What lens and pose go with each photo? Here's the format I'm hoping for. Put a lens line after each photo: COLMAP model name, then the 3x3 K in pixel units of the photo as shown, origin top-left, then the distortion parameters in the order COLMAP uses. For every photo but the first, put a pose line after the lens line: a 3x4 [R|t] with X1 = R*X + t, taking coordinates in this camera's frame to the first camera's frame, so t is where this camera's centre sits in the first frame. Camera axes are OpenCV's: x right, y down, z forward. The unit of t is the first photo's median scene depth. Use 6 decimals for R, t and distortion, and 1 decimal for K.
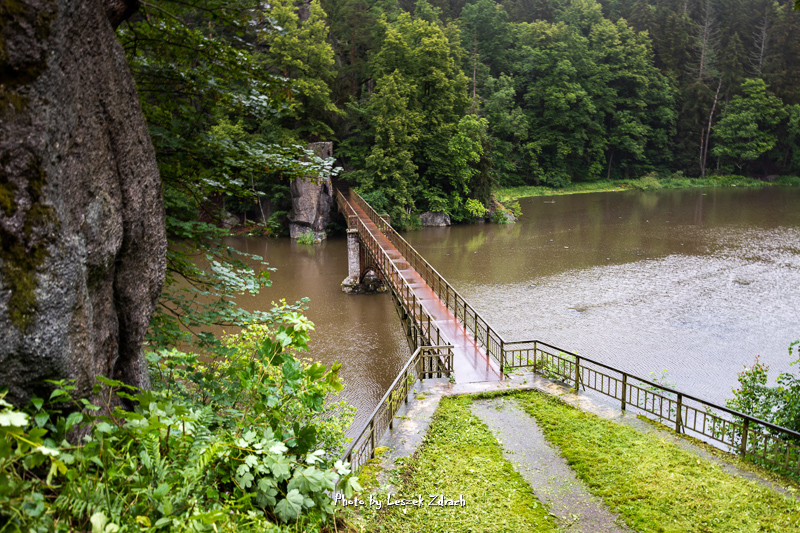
lens RADIAL K [[658.5, 0, 400.0], [0, 658.5, 266.5], [0, 0, 1]] dist [0.040851, -0.000647]
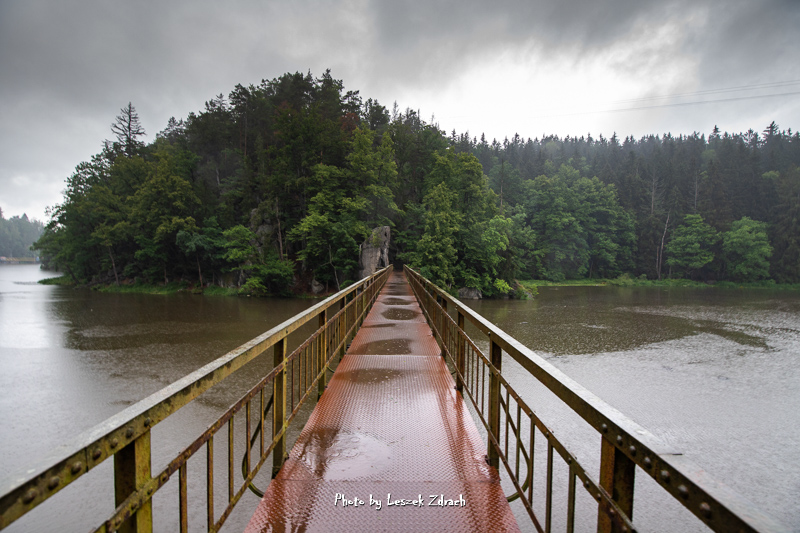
lens RADIAL K [[349.0, 0, 392.0], [0, 349.0, 266.0], [0, 0, 1]] dist [-0.000063, -0.018346]
pose [[0.985452, 0.032437, -0.166831, 0.010083], [-0.061728, 0.982896, -0.173510, 0.002639], [0.158349, 0.181284, 0.970599, 0.199395]]
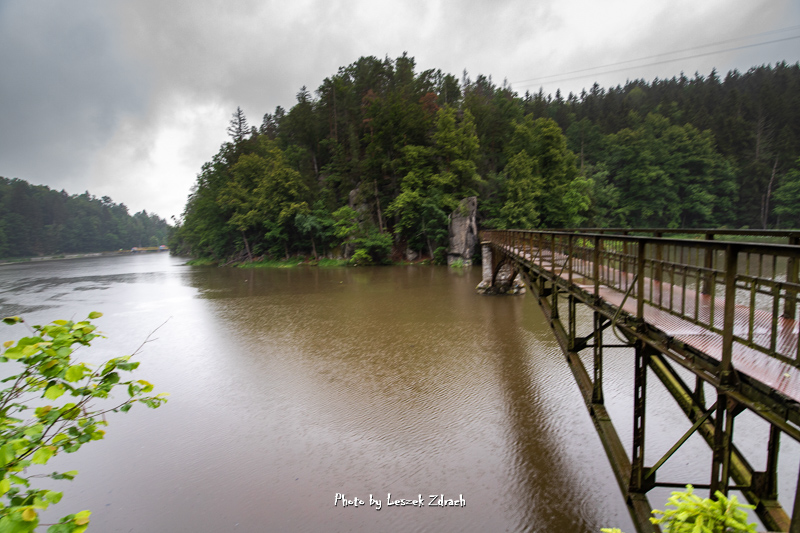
lens RADIAL K [[350.1, 0, 400.0], [0, 350.1, 266.5], [0, 0, 1]] dist [-0.000763, -0.010556]
pose [[0.942880, 0.000124, -0.333132, -0.002783], [-0.029769, 0.996030, -0.083888, 0.018298], [0.331799, 0.089013, 0.939141, 0.134429]]
